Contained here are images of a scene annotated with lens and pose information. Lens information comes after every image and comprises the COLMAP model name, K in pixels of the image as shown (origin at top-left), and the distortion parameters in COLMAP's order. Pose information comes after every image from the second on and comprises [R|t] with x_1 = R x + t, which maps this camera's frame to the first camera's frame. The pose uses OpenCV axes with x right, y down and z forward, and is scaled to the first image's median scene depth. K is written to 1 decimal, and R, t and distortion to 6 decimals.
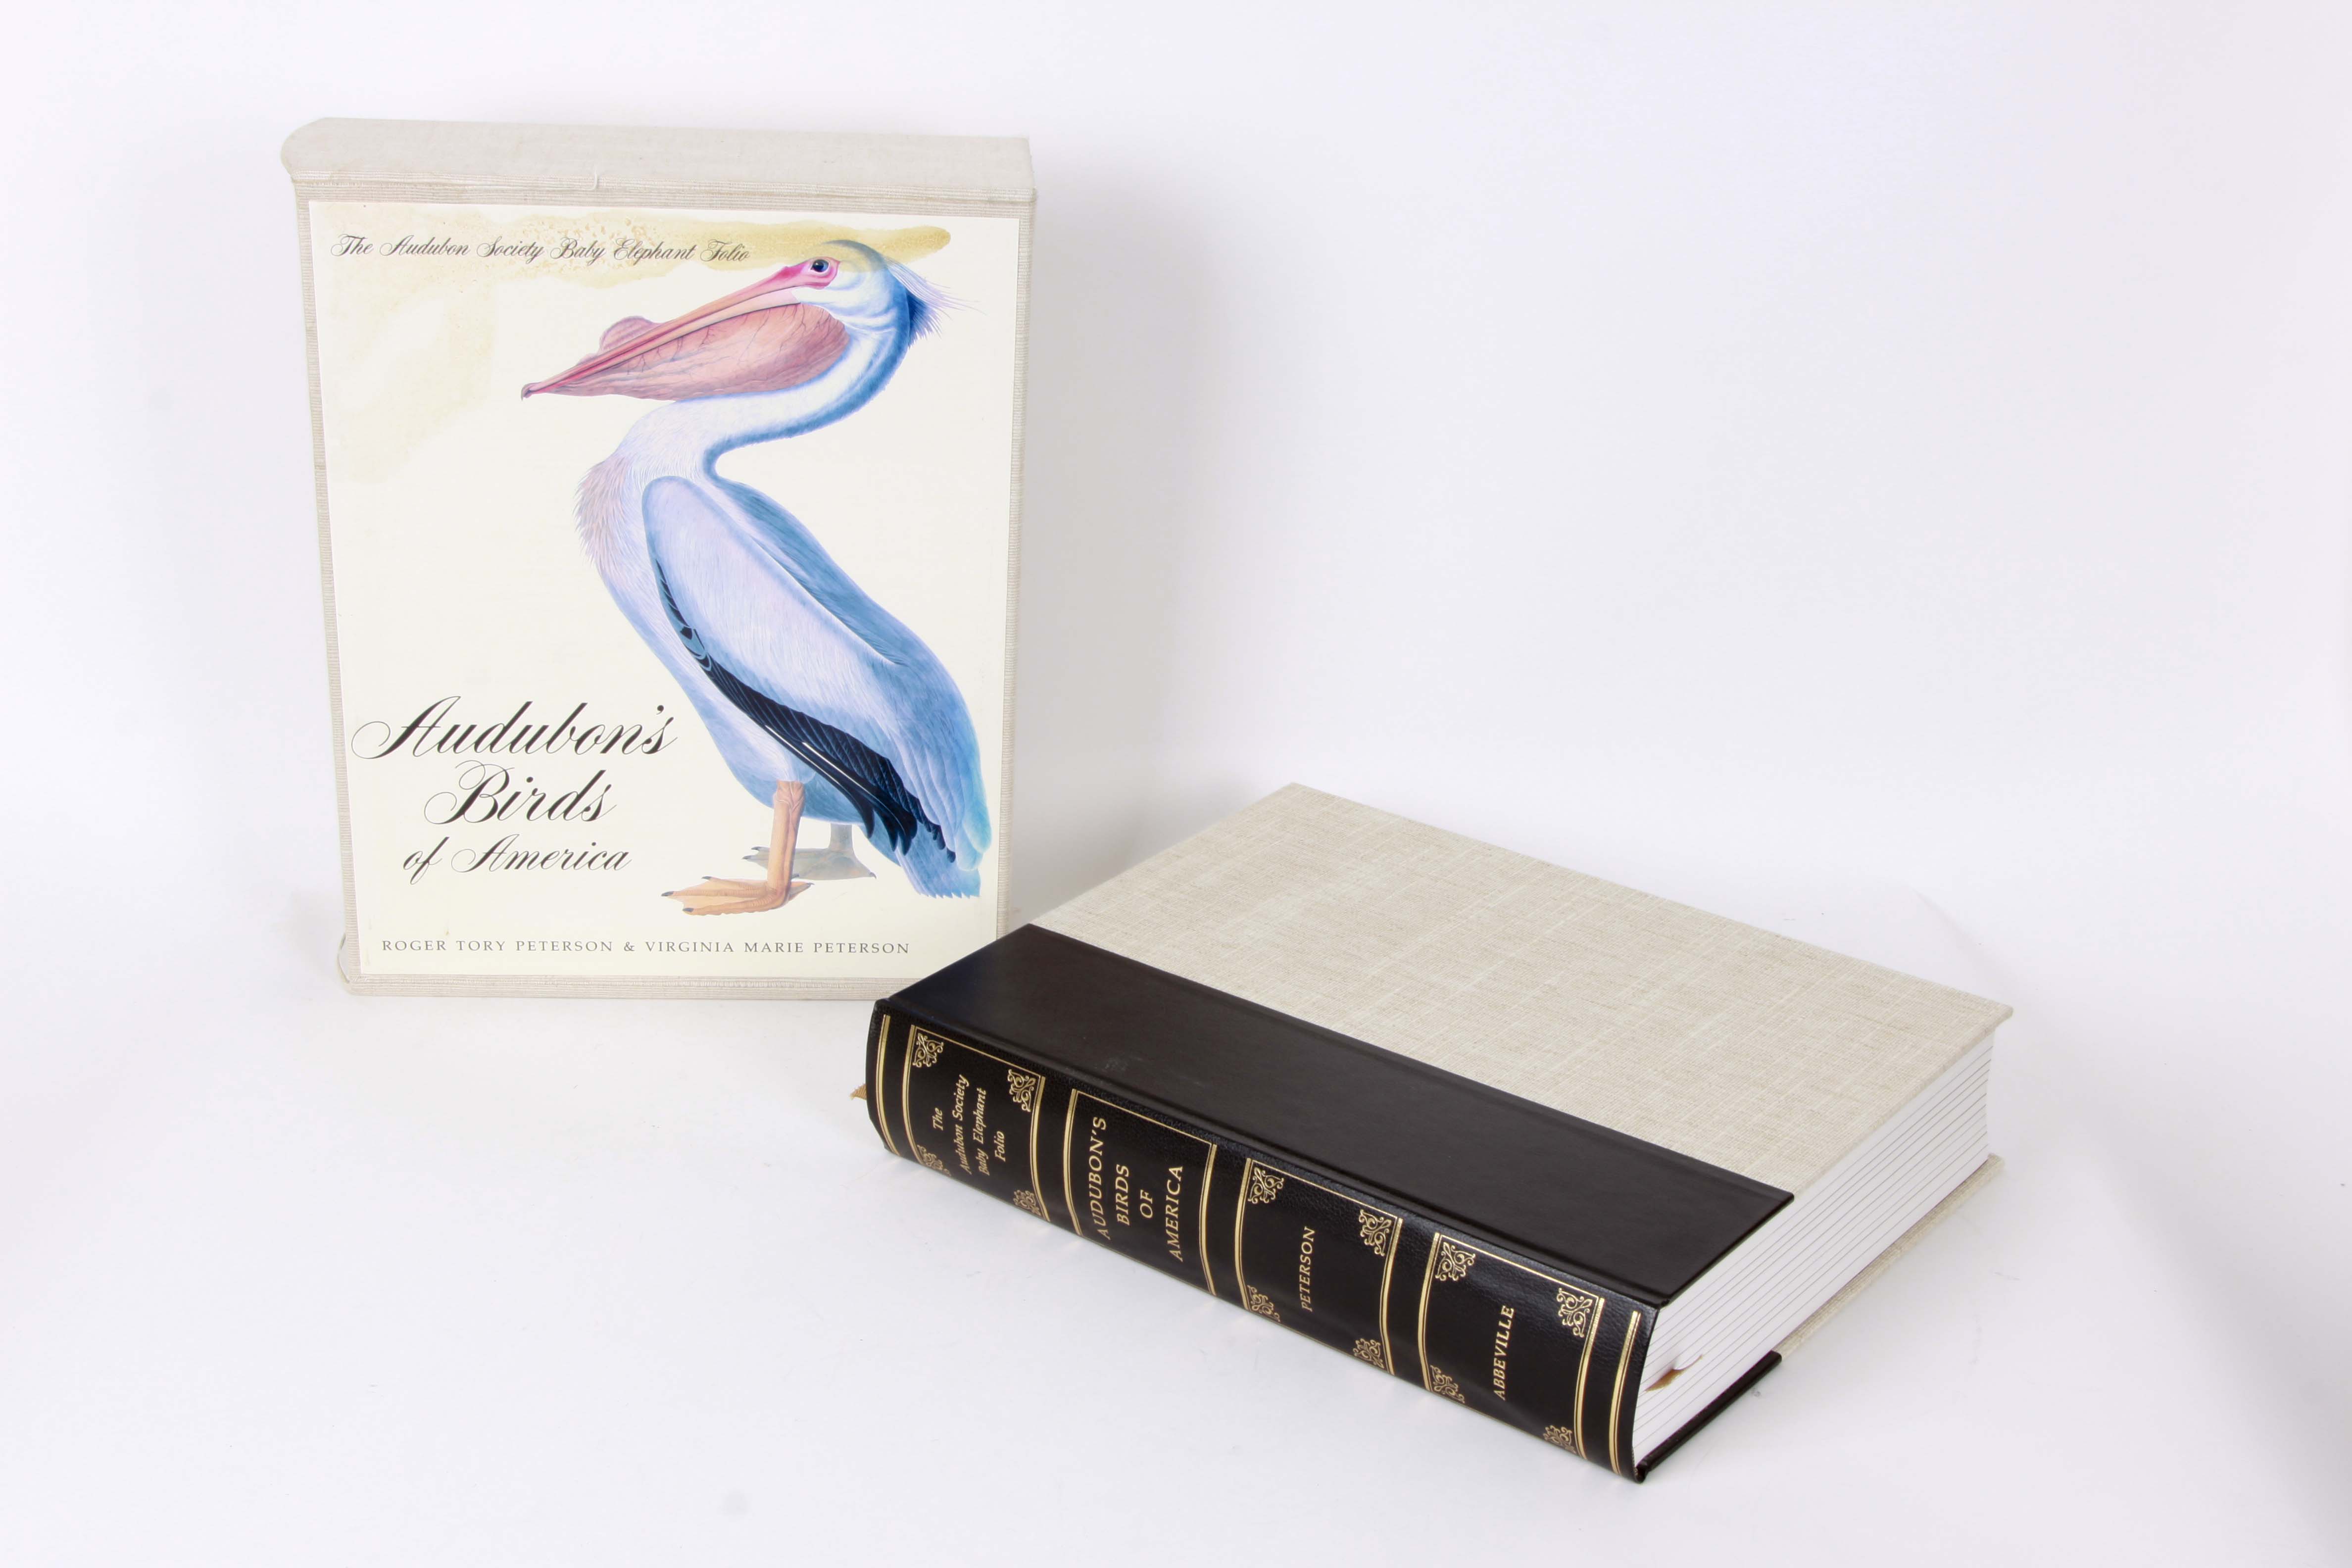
lens RADIAL K [[3337.7, 0, 1182.0], [0, 3337.7, 786.9], [0, 0, 1]] dist [-0.067788, 0.000000]
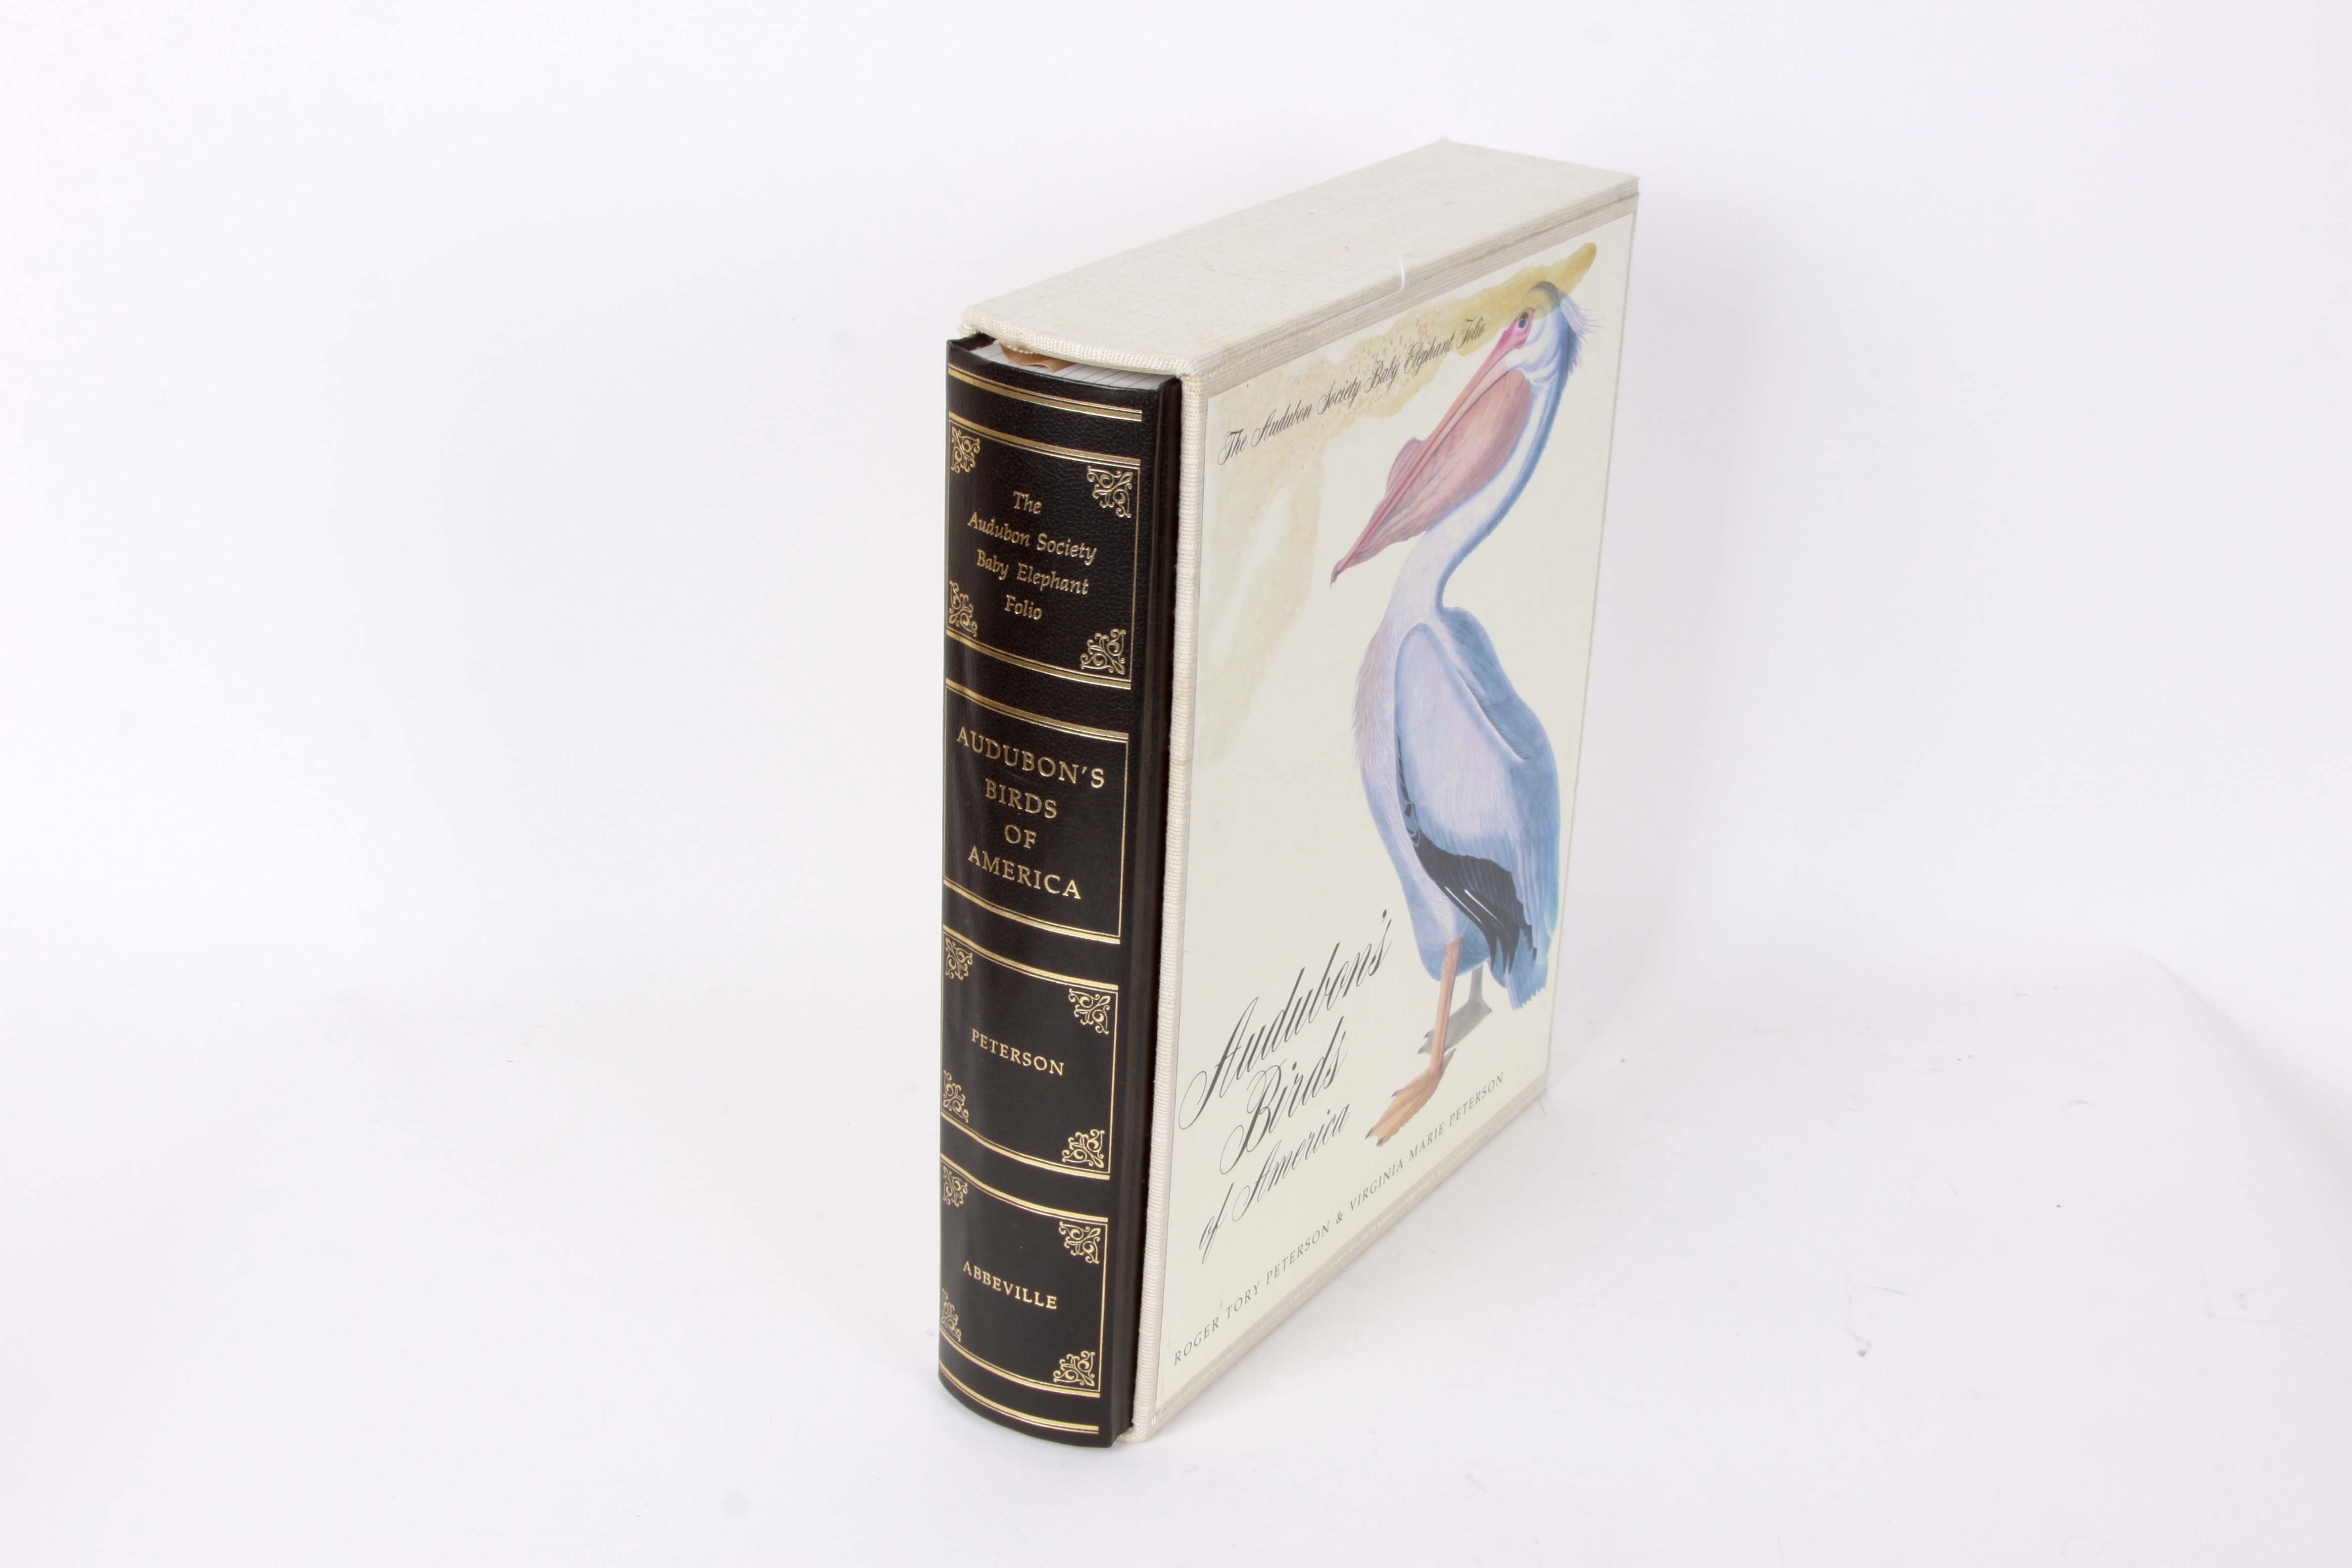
lens RADIAL K [[3003.7, 0, 1177.4], [0, 3003.7, 783.6], [0, 0, 1]] dist [-0.105143, 0.000000]
pose [[0.628583, -0.364222, 0.687186, -0.698259], [0.353788, 0.920763, 0.164406, -0.196269], [-0.692616, 0.139775, 0.707634, 0.522771]]
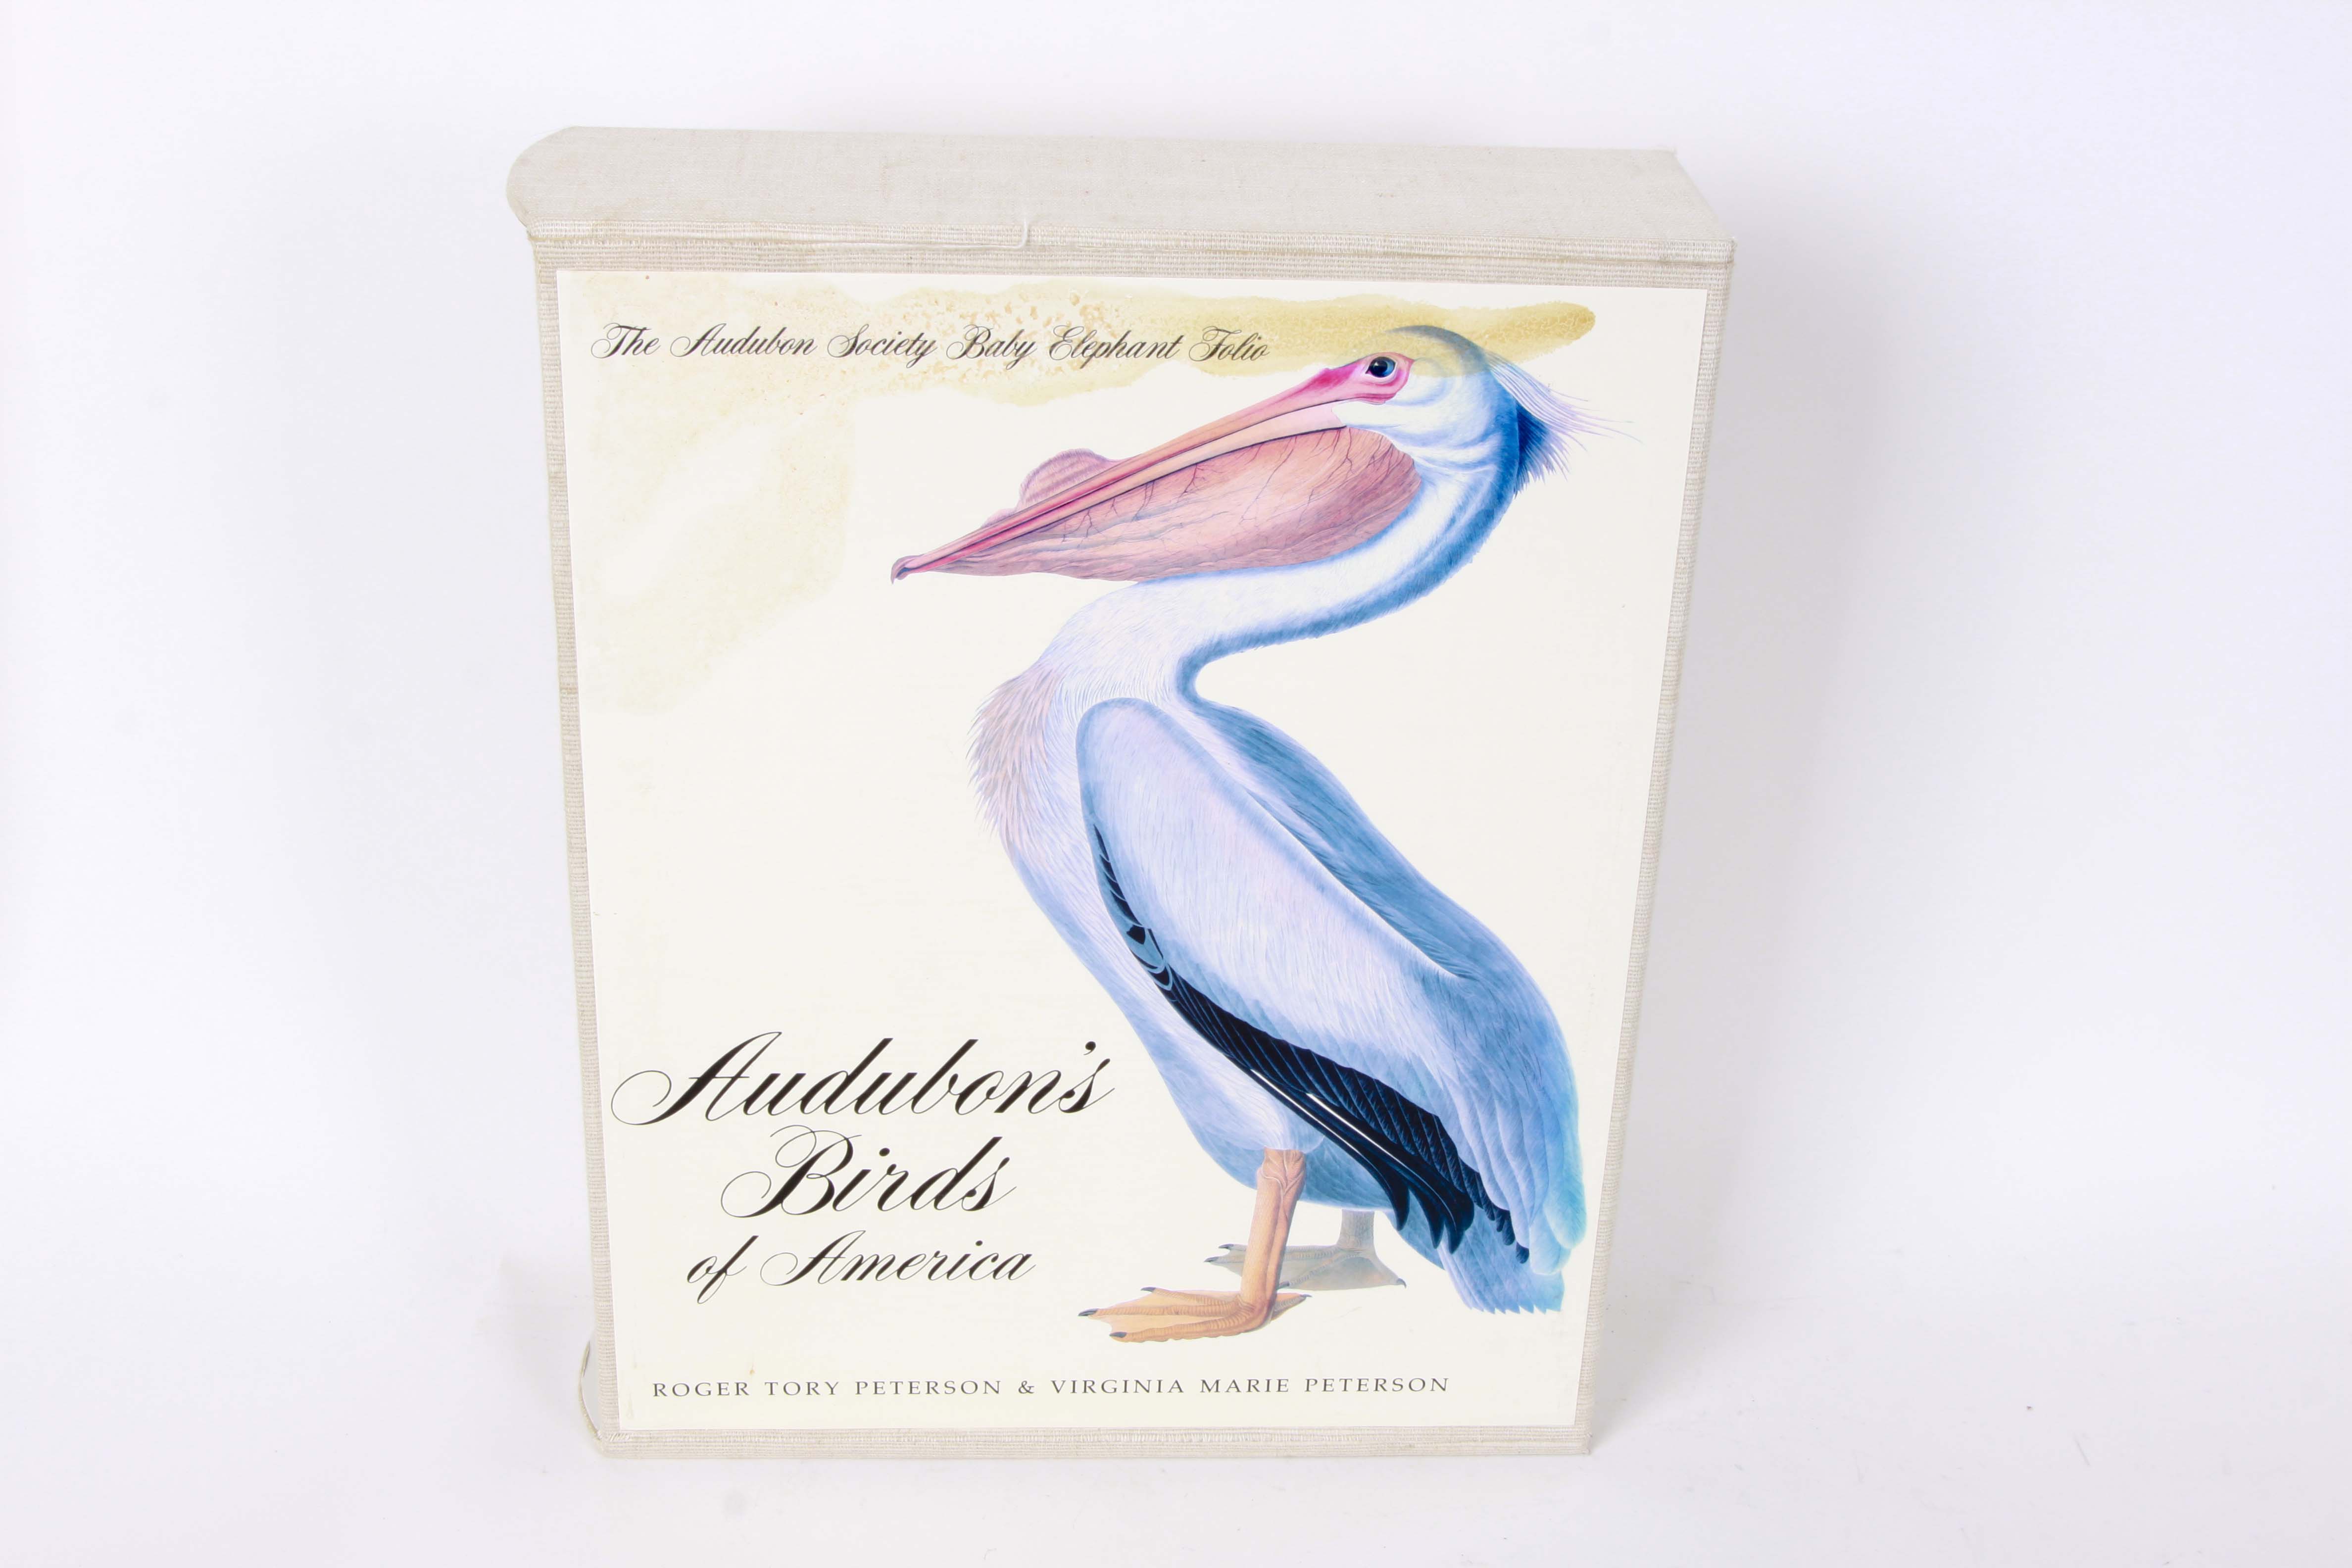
lens RADIAL K [[3337.7, 0, 1166.6], [0, 3337.7, 781.1], [0, 0, 1]] dist [-0.067788, 0.000000]
pose [[0.999377, -0.001679, -0.035266, -0.122097], [0.002217, 0.999882, 0.015228, -0.086290], [0.035236, -0.015296, 0.999262, 0.368863]]
